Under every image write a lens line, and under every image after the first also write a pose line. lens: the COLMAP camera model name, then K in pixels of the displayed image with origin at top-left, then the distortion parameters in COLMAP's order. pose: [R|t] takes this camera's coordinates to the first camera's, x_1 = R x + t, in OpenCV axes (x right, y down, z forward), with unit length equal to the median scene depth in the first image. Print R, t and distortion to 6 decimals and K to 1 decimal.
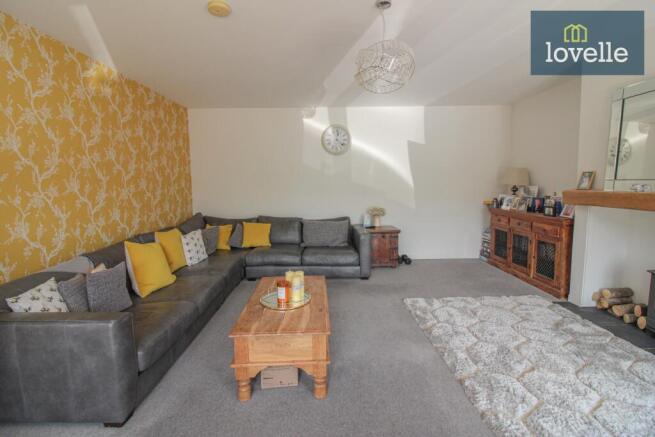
lens RADIAL K [[297.7, 0, 327.5], [0, 297.7, 218.5], [0, 0, 1]] dist [-0.017340, -0.000880]
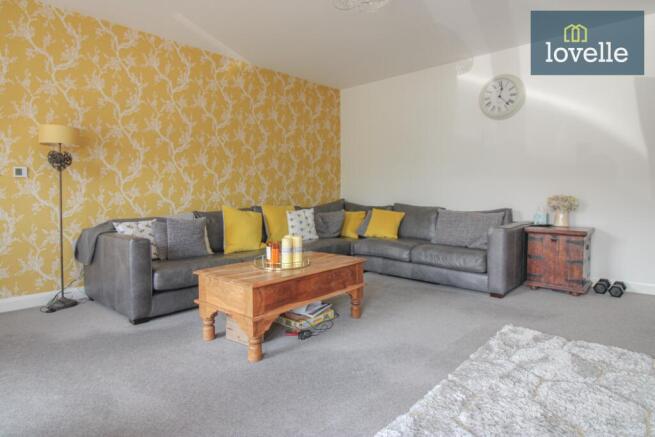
lens RADIAL K [[373.1, 0, 327.5], [0, 373.1, 218.5], [0, 0, 1]] dist [0.000475, 0.000213]
pose [[0.730217, 0.055205, -0.680981, 0.480082], [-0.085612, 0.996267, -0.011037, 0.085343], [0.677830, 0.066360, 0.732218, 0.154878]]
